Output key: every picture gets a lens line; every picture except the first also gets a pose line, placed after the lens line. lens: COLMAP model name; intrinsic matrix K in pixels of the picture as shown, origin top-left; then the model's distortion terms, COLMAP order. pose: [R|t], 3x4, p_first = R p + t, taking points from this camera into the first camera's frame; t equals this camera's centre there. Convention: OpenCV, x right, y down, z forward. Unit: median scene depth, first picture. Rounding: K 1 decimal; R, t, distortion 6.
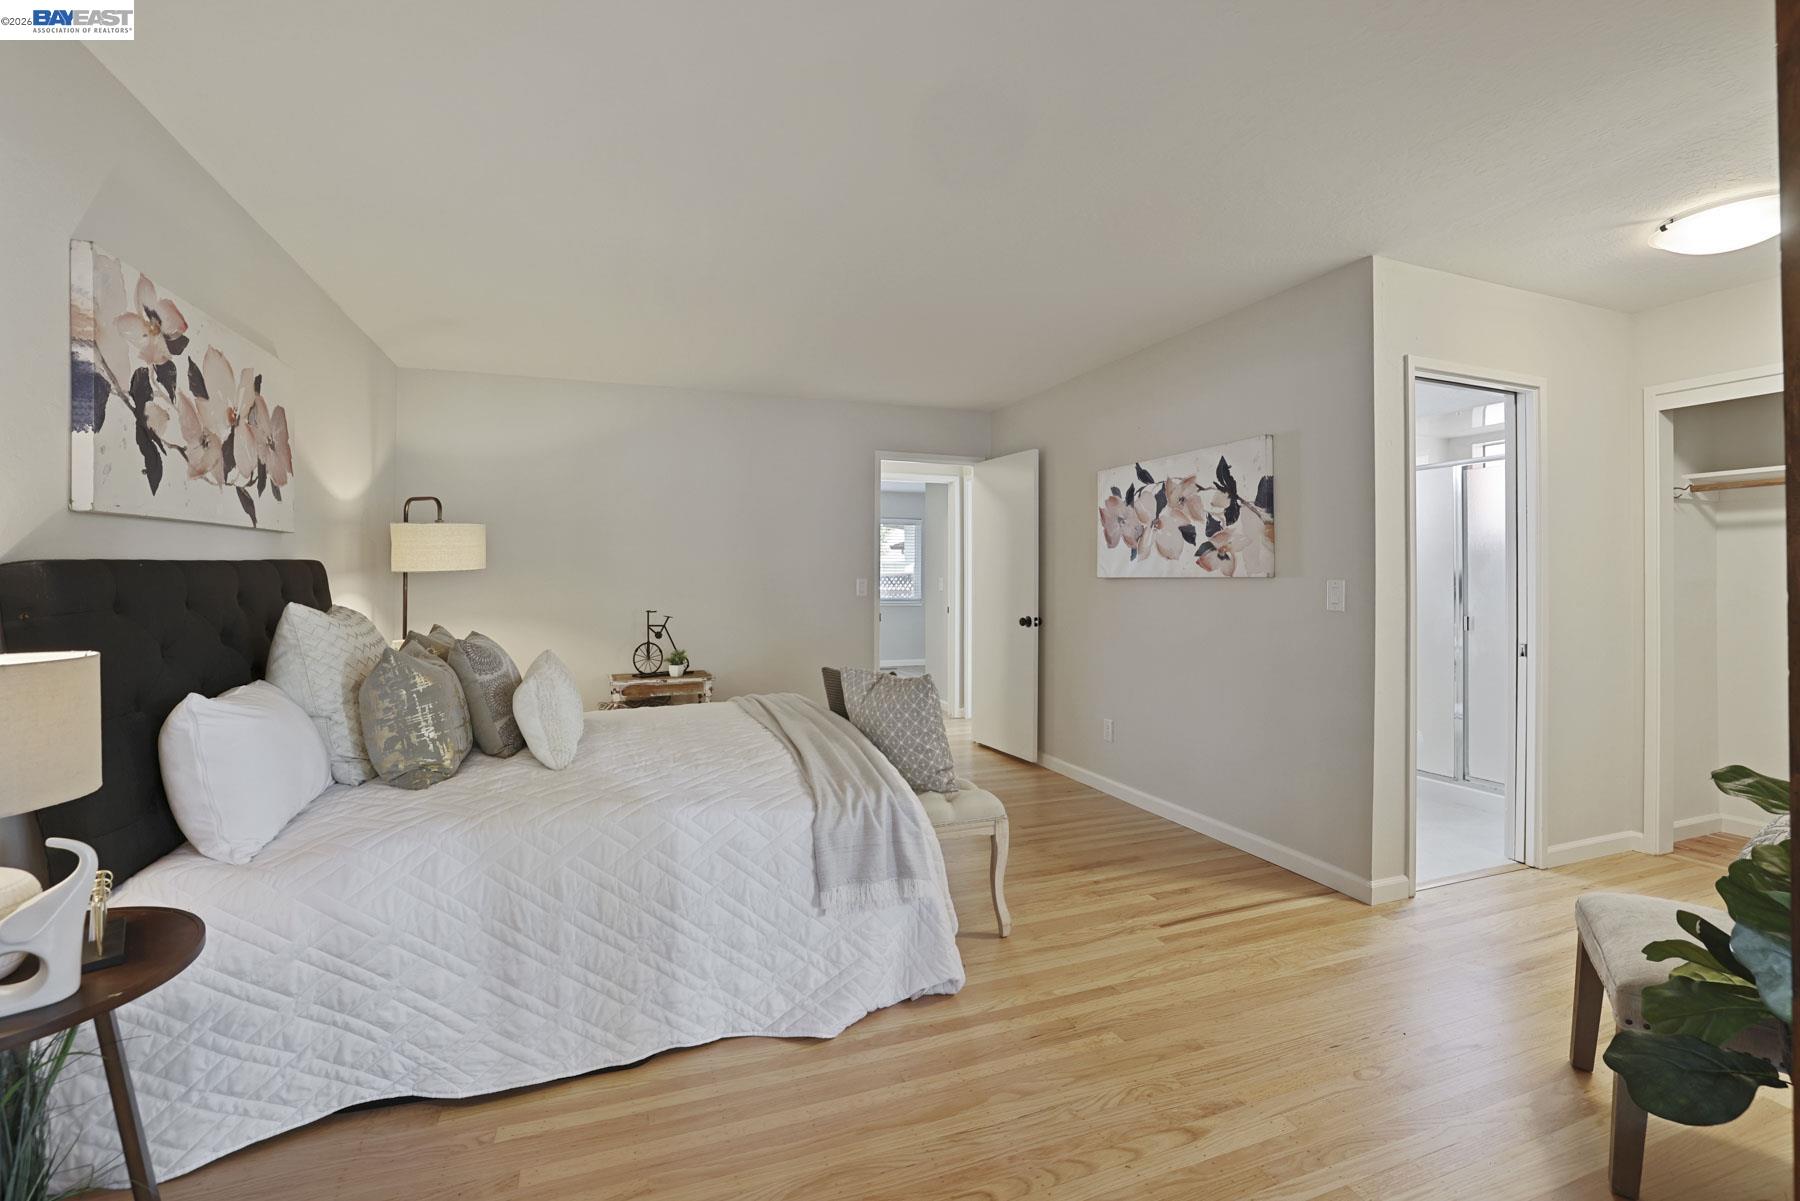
lens RADIAL K [[785.9, 0, 893.6], [0, 785.9, 583.3], [0, 0, 1]] dist [-0.033535, 0.005622]
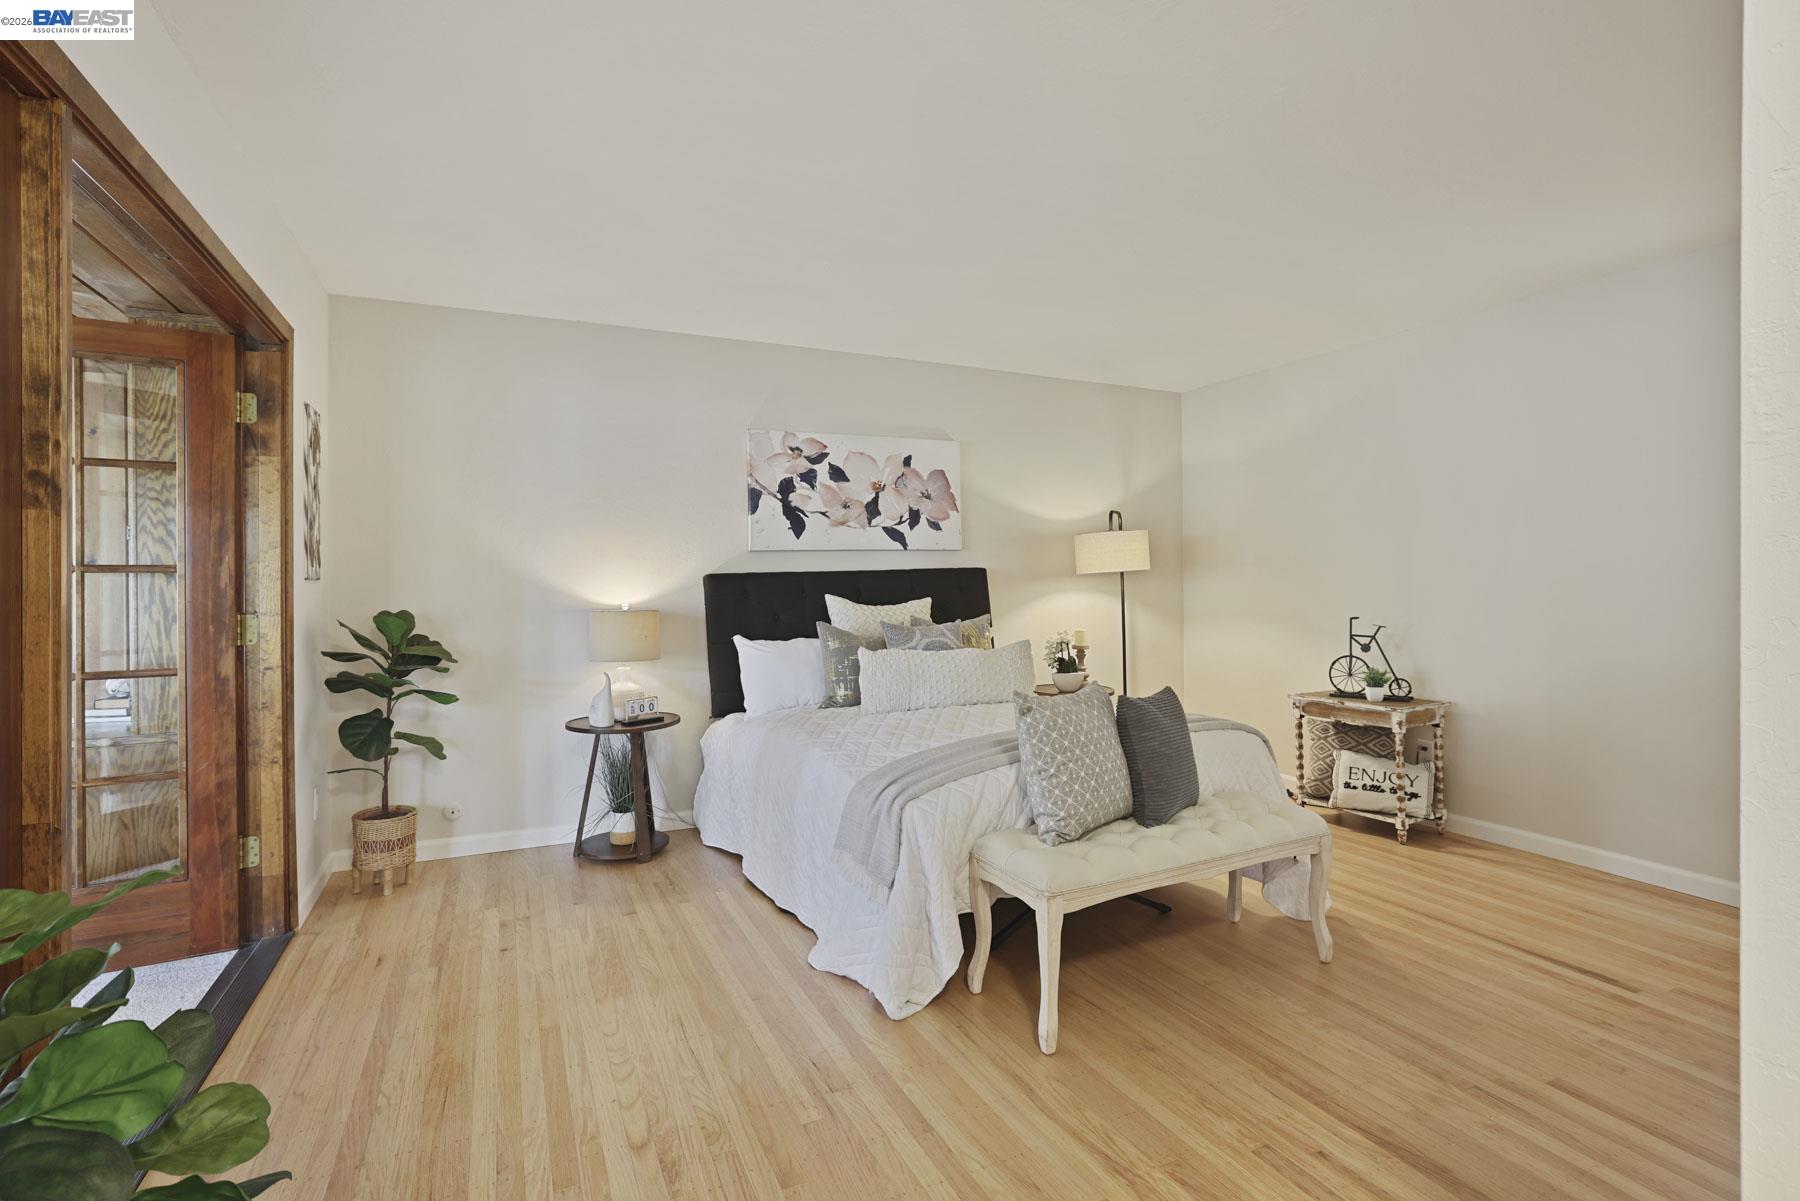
lens RADIAL K [[858.3, 0, 895.8], [0, 858.3, 599.9], [0, 0, 1]] dist [-0.028521, 0.005162]
pose [[0.073106, 0.017522, -0.997170, 1.076477], [0.000572, 0.999845, 0.017611, 0.002751], [0.997324, -0.001858, 0.073085, 0.913908]]
